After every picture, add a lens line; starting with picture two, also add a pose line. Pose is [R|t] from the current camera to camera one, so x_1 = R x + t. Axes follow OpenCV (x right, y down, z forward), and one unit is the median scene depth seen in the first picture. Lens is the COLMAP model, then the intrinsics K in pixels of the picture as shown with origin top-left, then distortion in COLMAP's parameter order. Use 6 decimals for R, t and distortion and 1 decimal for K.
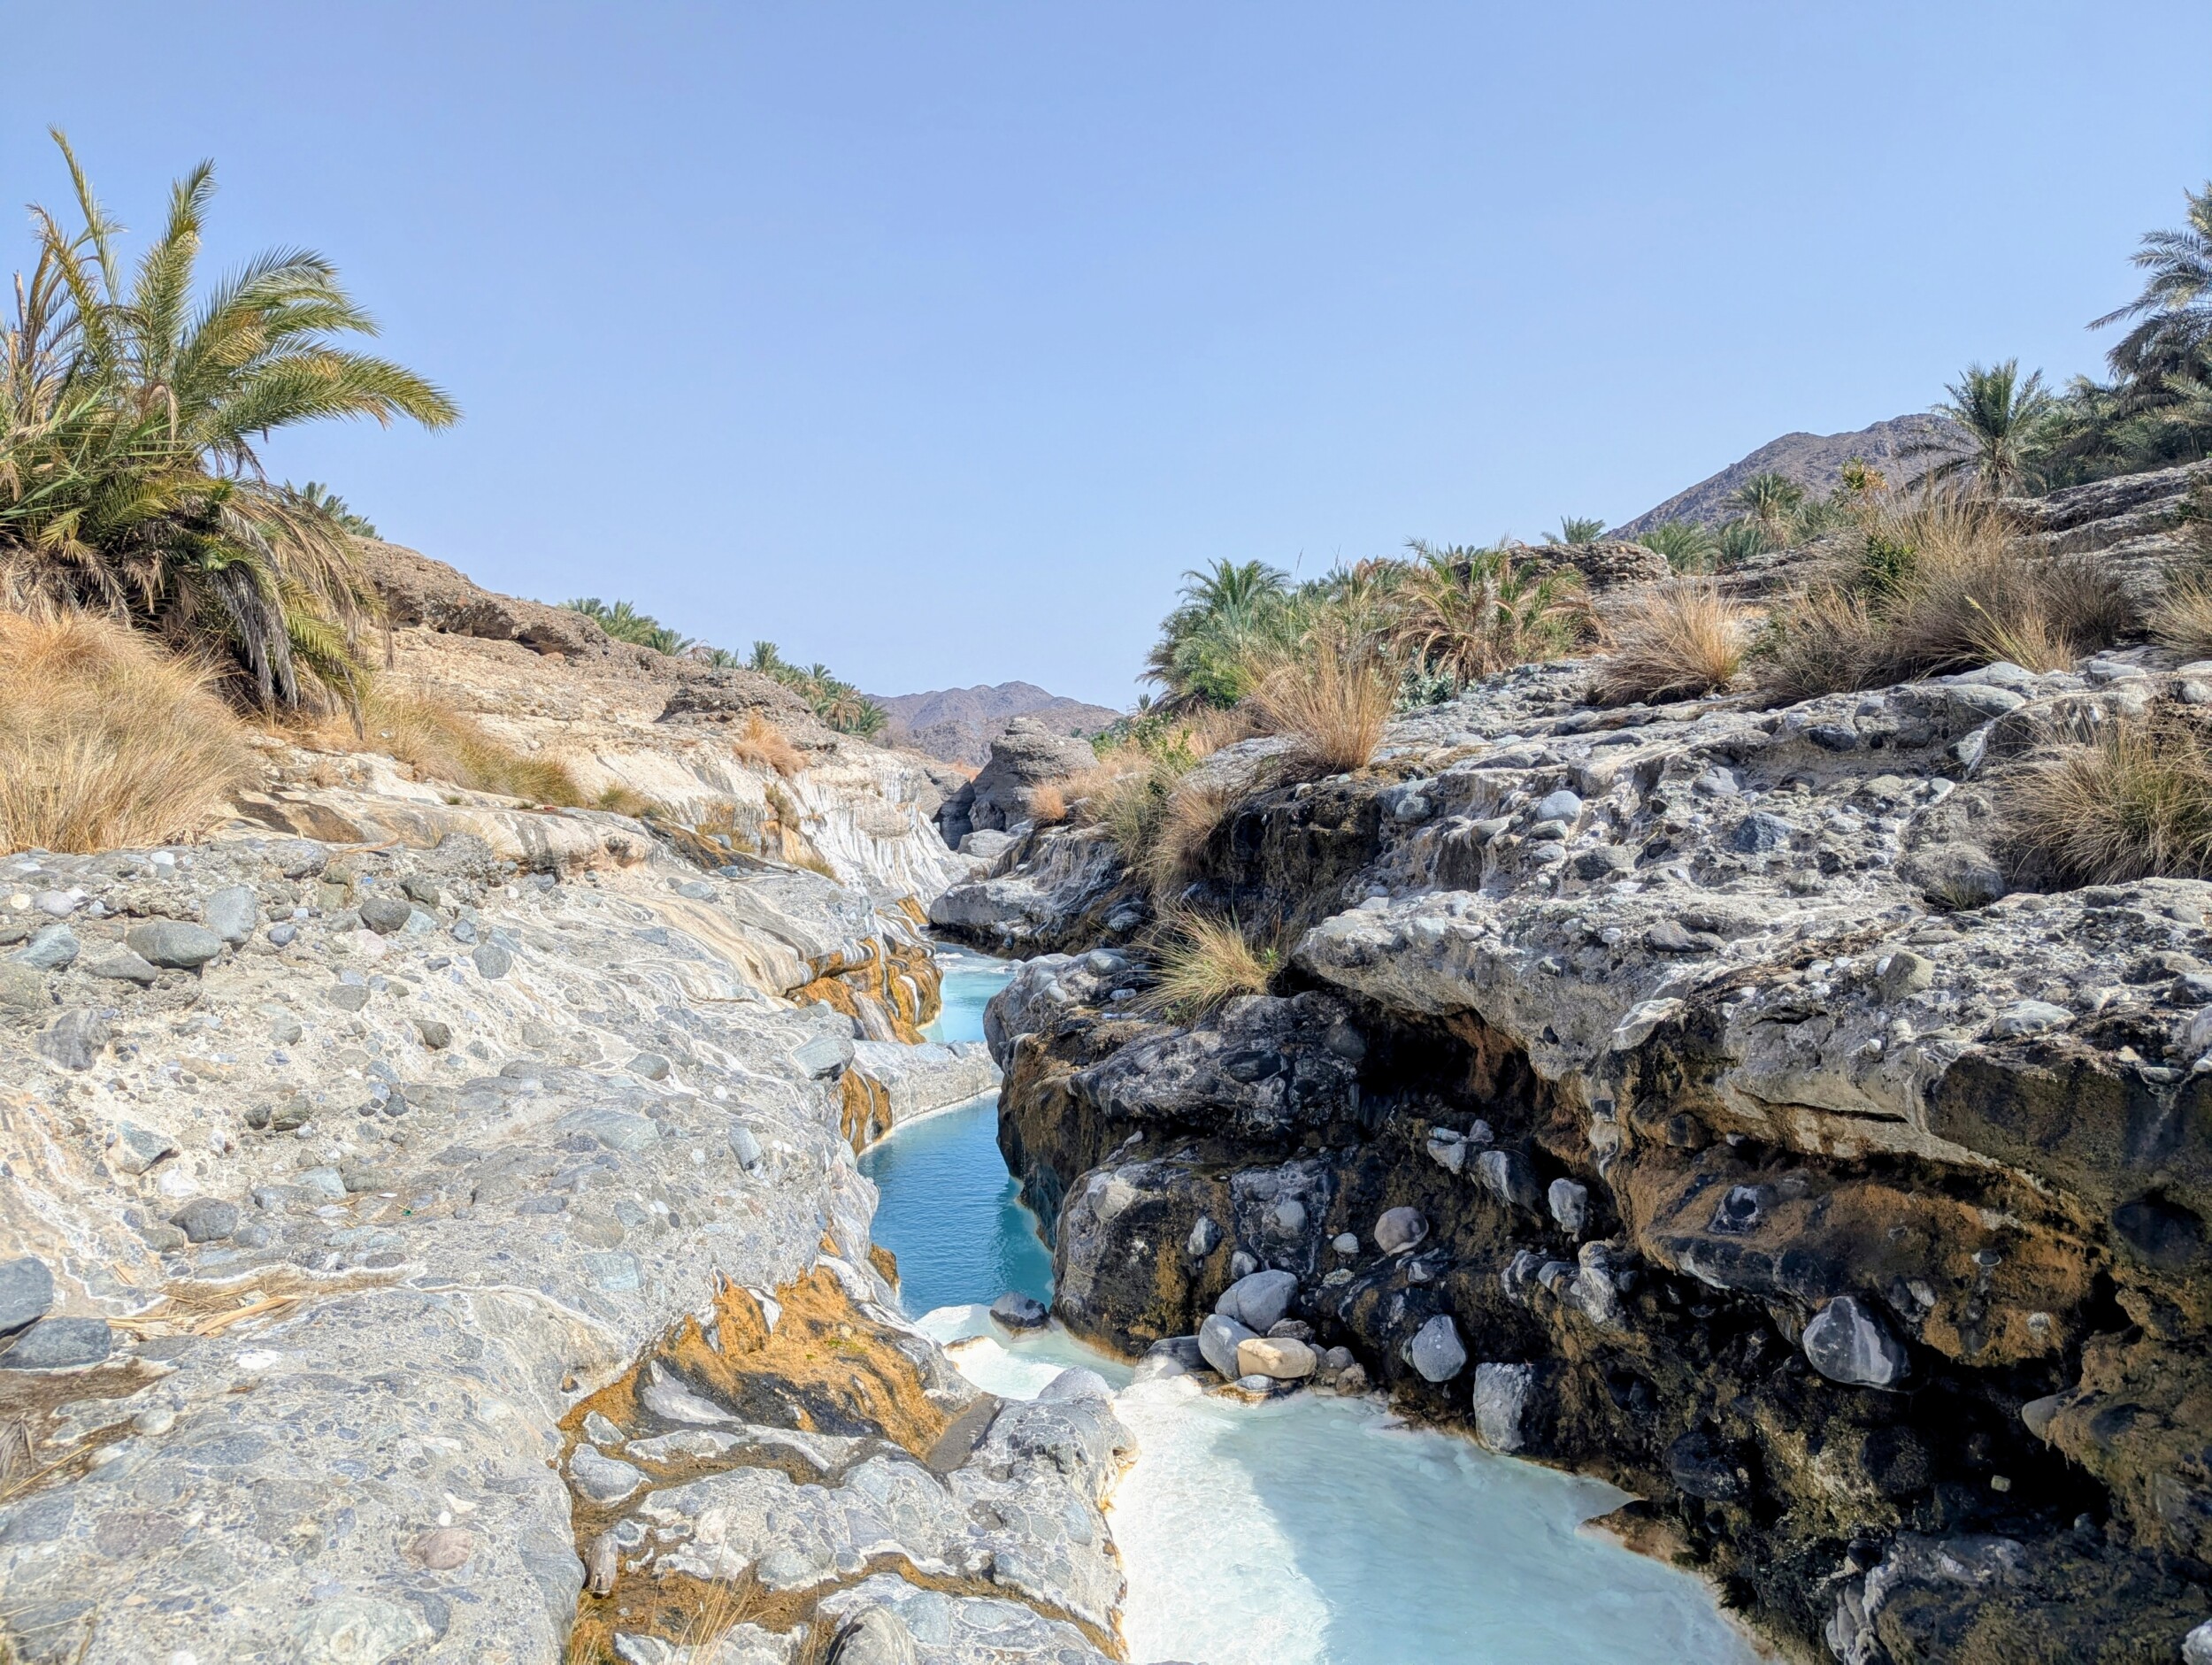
lens RADIAL K [[1658.9, 0, 1112.9], [0, 1658.9, 829.5], [0, 0, 1]] dist [0.062607, -0.064472]
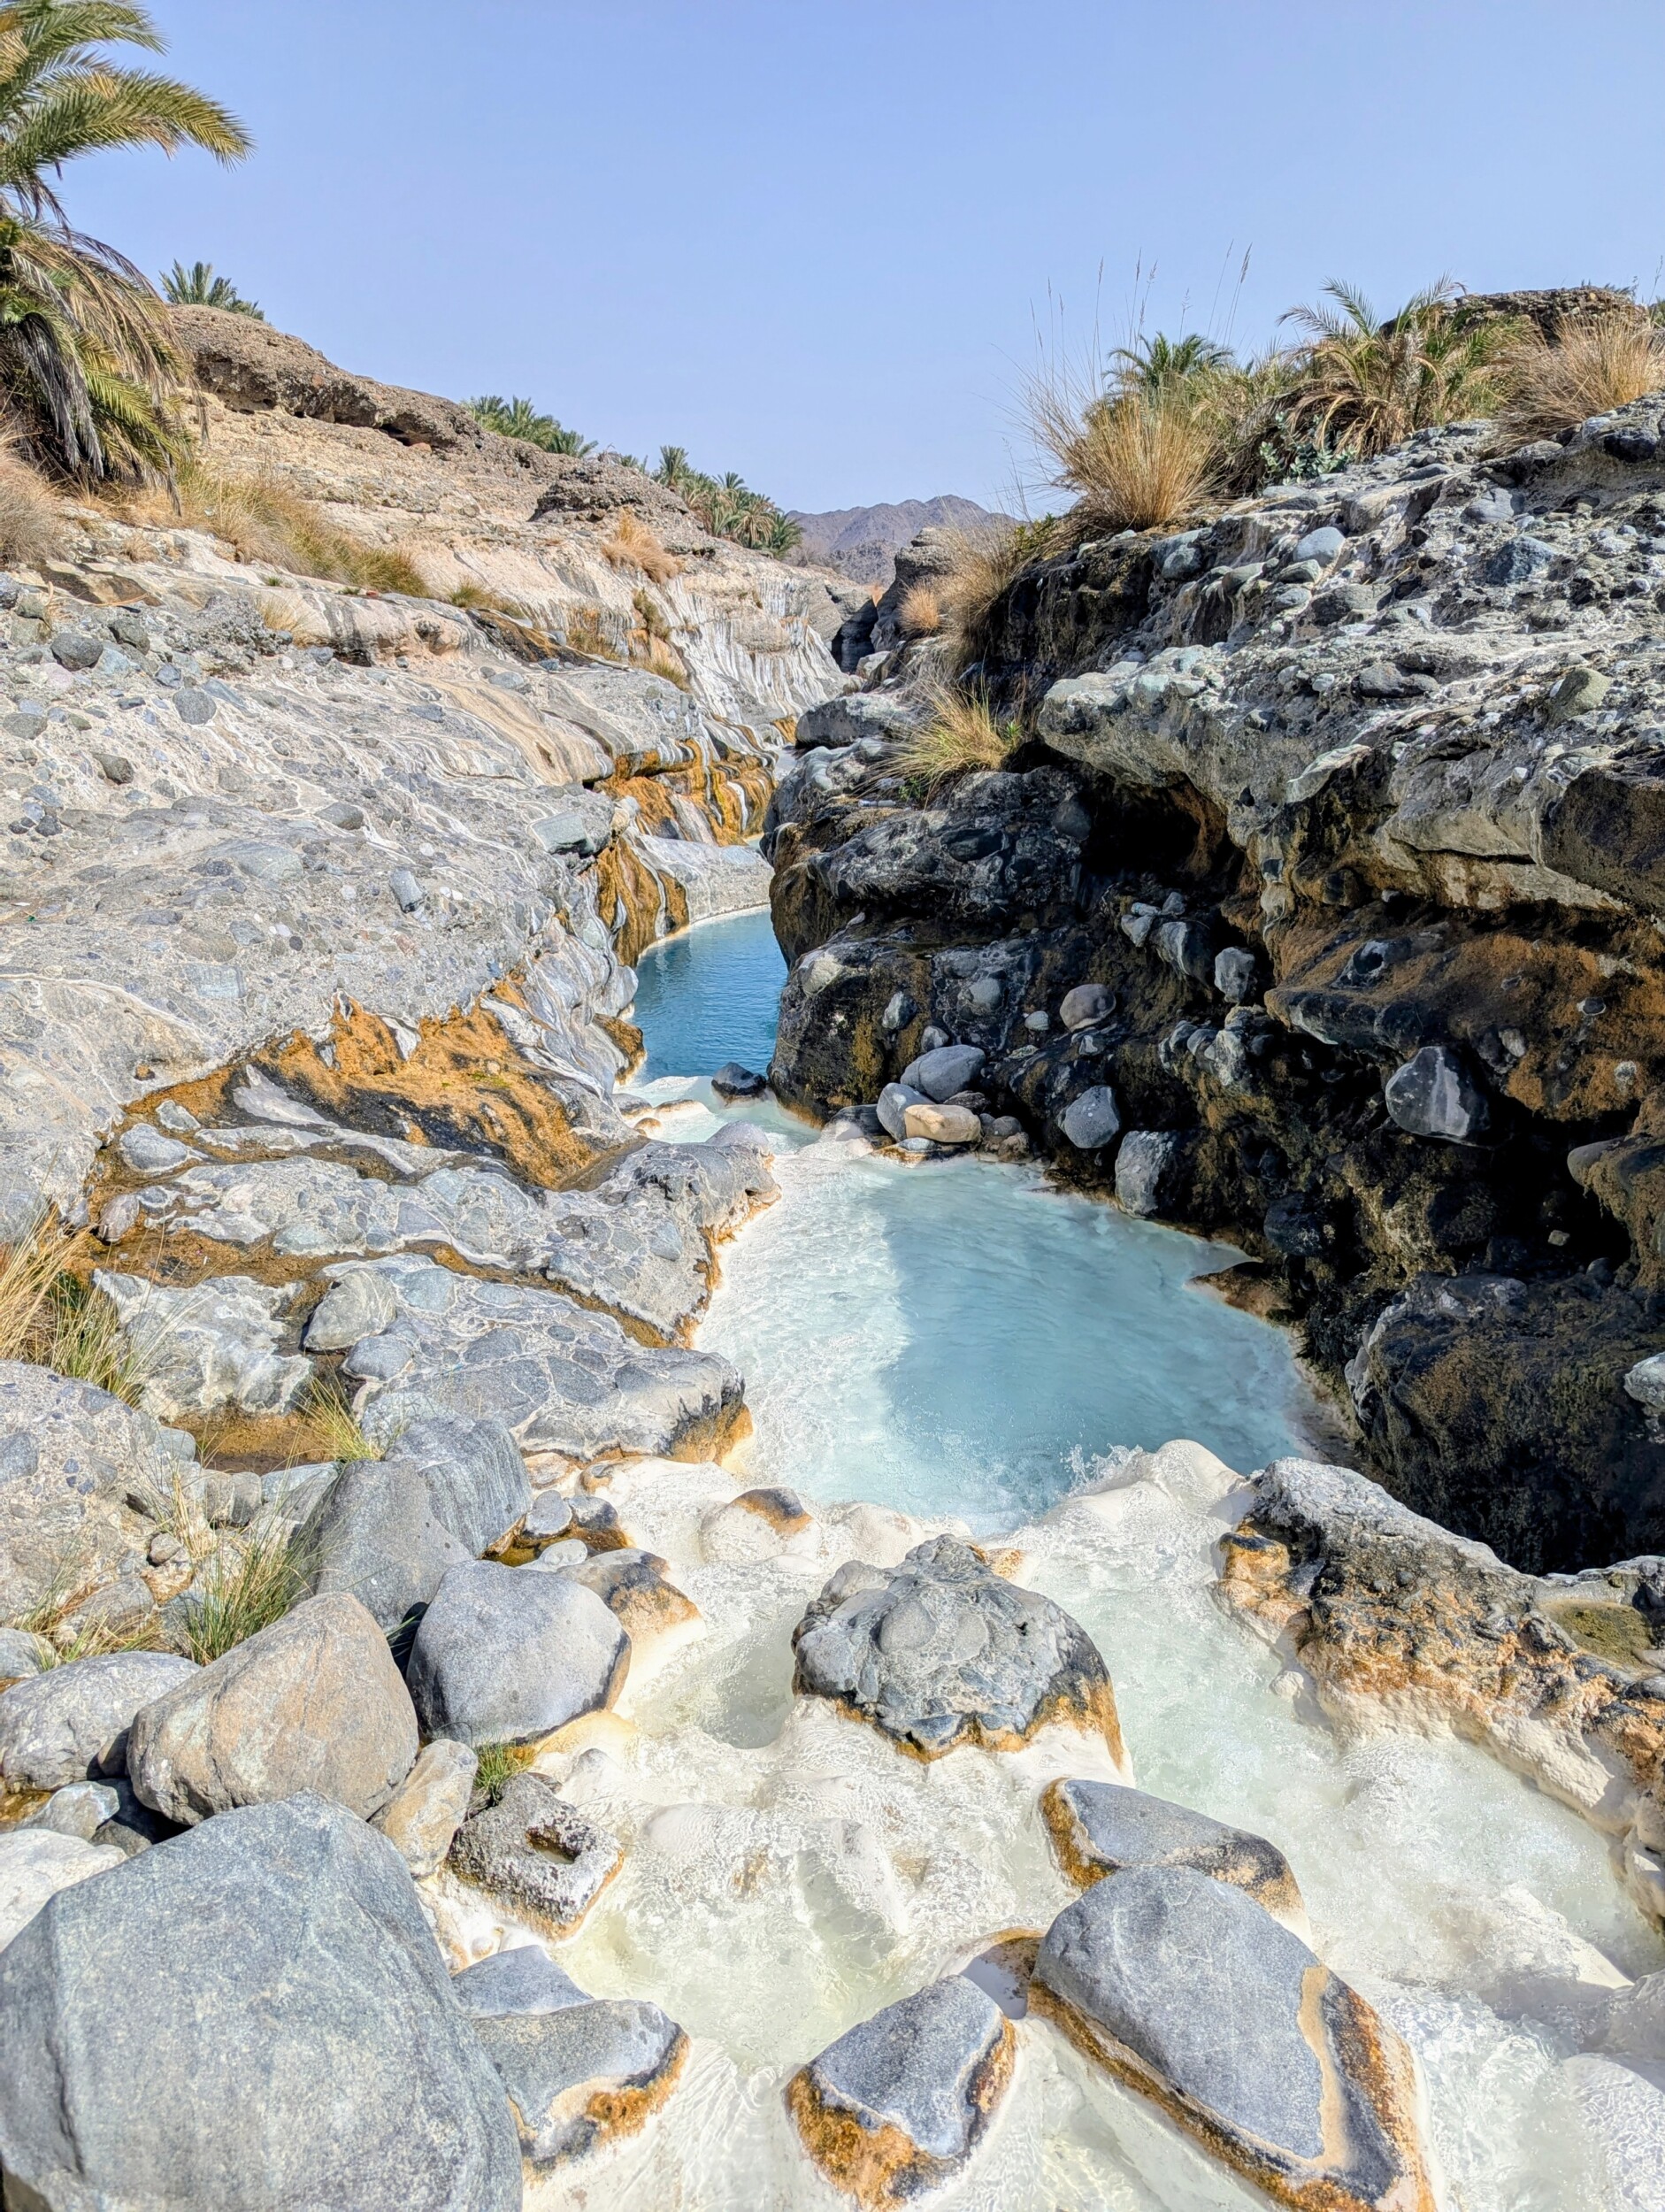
lens RADIAL K [[1658.9, 0, 794.1], [0, 1658.9, 1126.0], [0, 0, 1]] dist [0.062607, -0.064472]
pose [[0.989546, 0.051476, -0.134716, 0.120406], [-0.013503, 0.963096, 0.268819, 0.043947], [0.143582, -0.264190, 0.953723, 0.034389]]
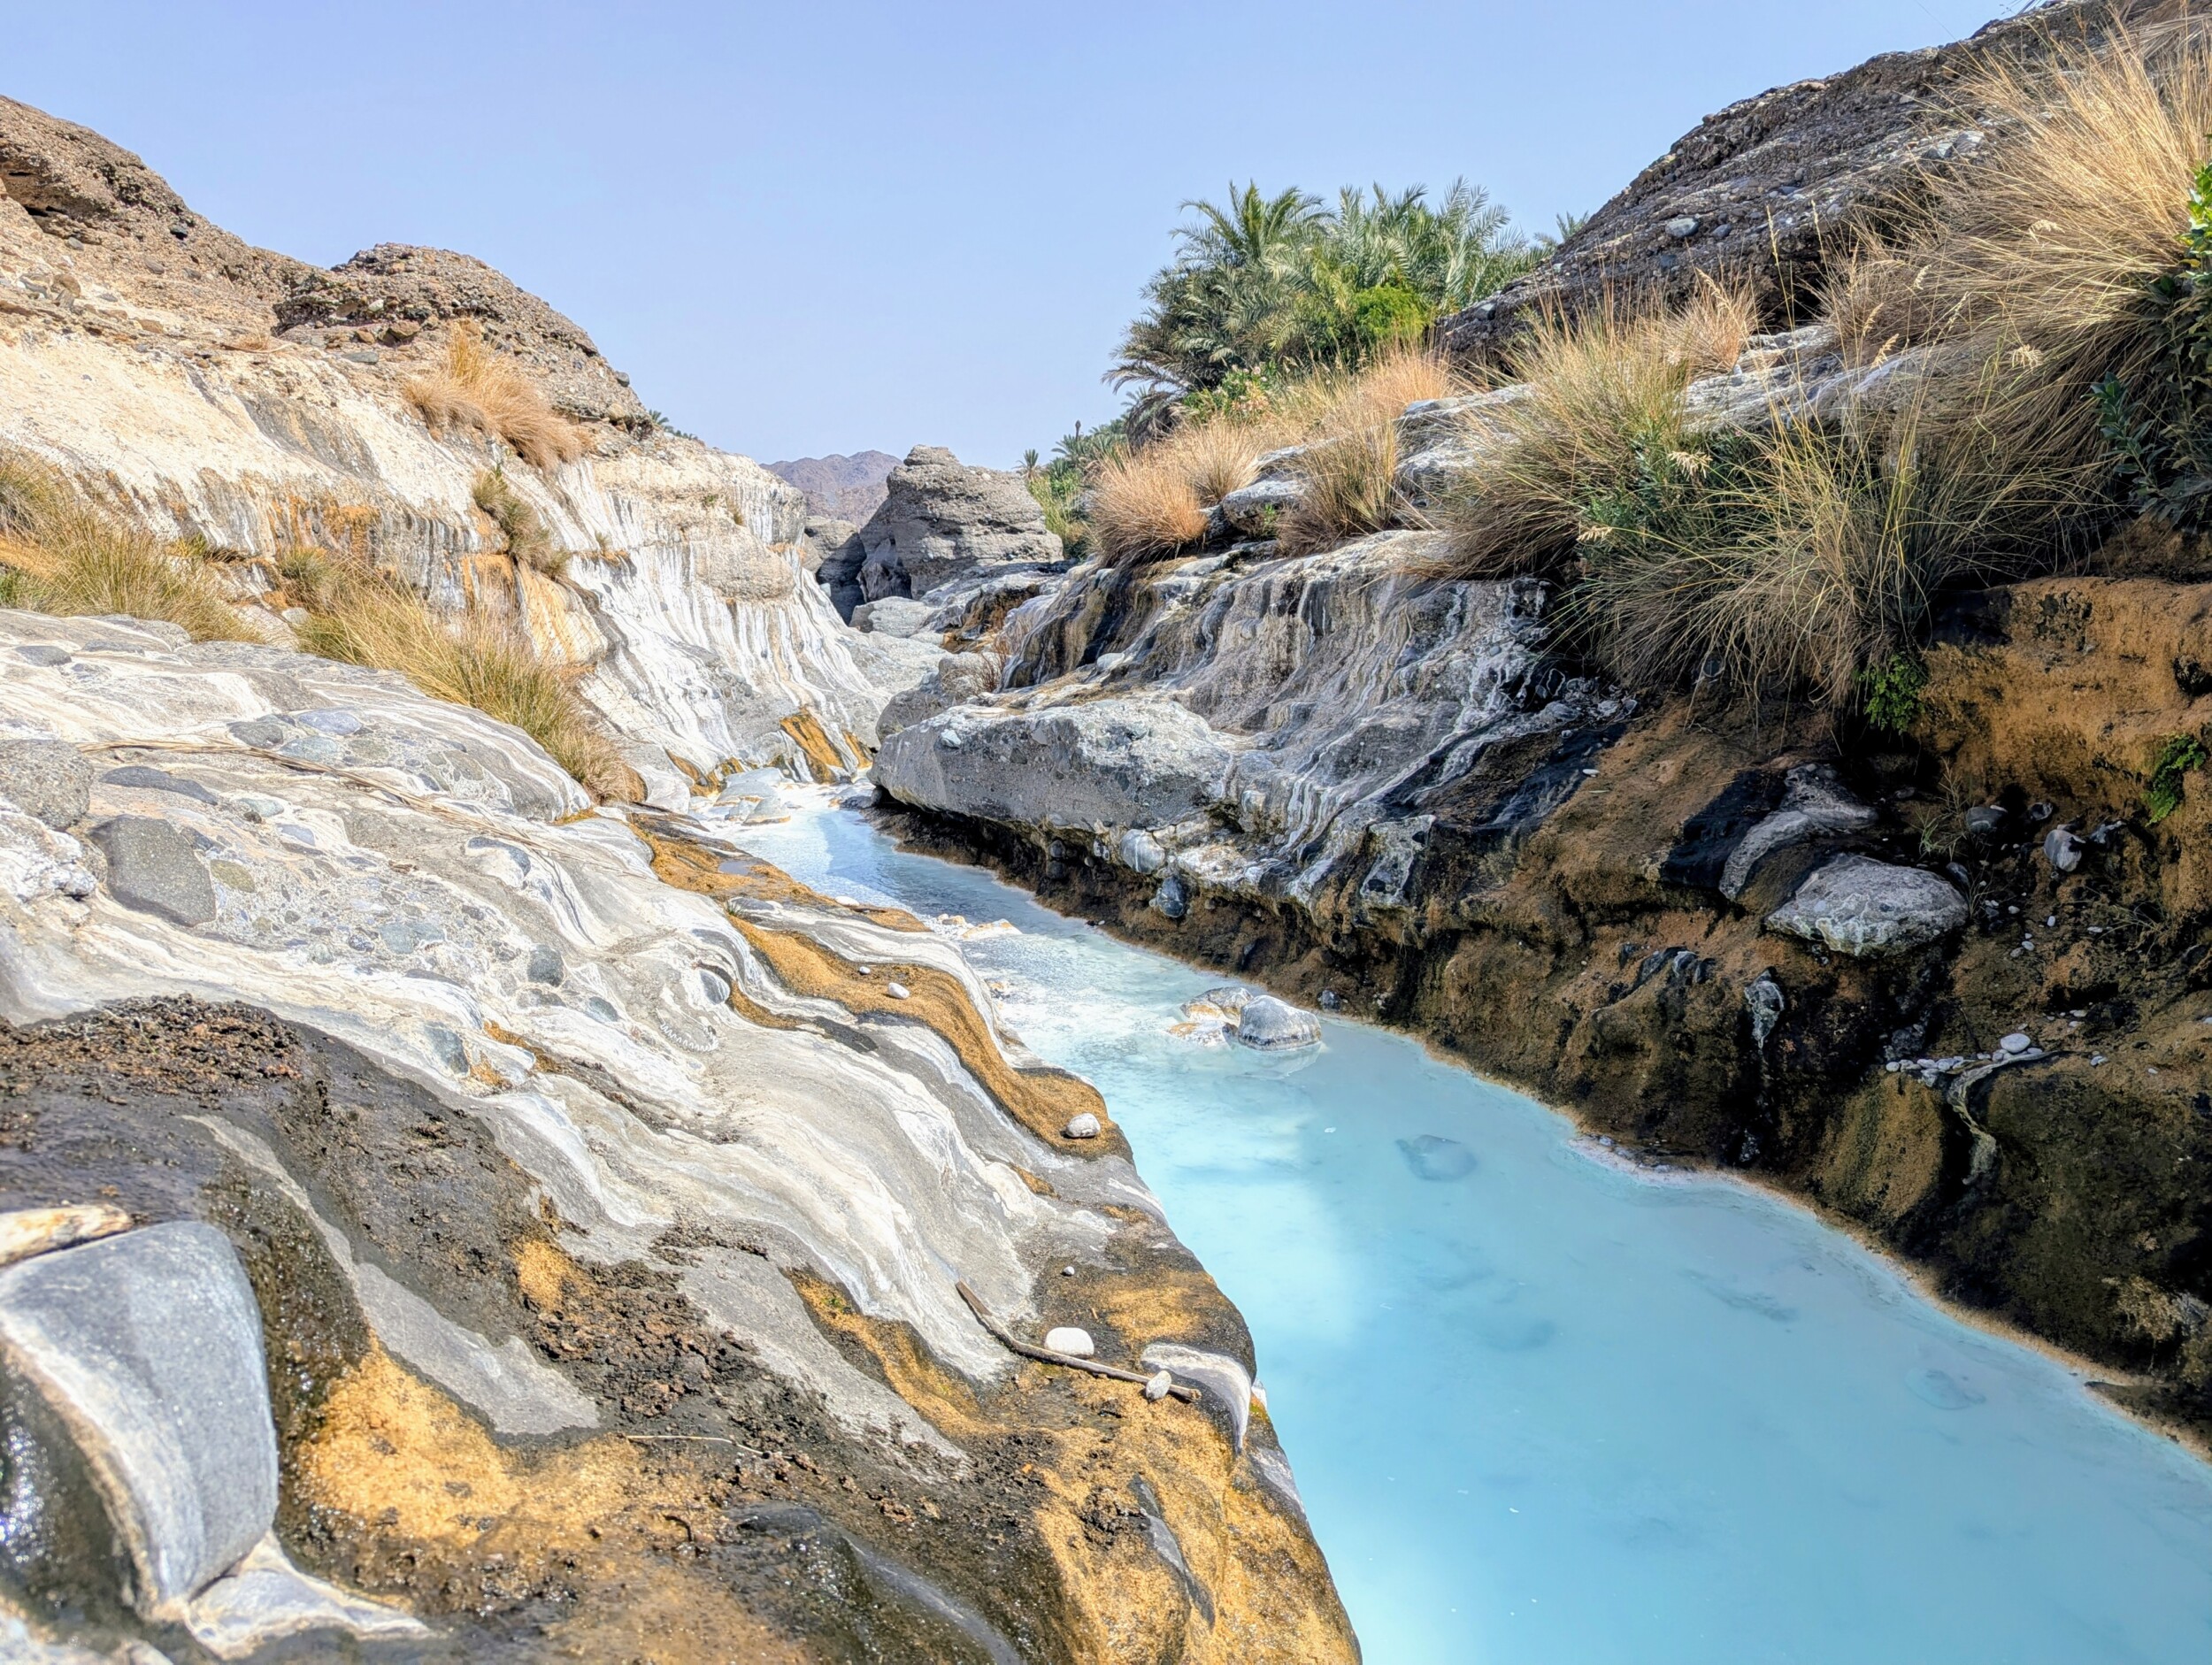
lens RADIAL K [[1658.9, 0, 1114.2], [0, 1658.9, 808.5], [0, 0, 1]] dist [0.062607, -0.064472]
pose [[0.996377, -0.015962, 0.083530, -0.324455], [0.005803, 0.992700, 0.120470, 0.036869], [-0.084844, -0.119549, 0.989196, 2.195281]]
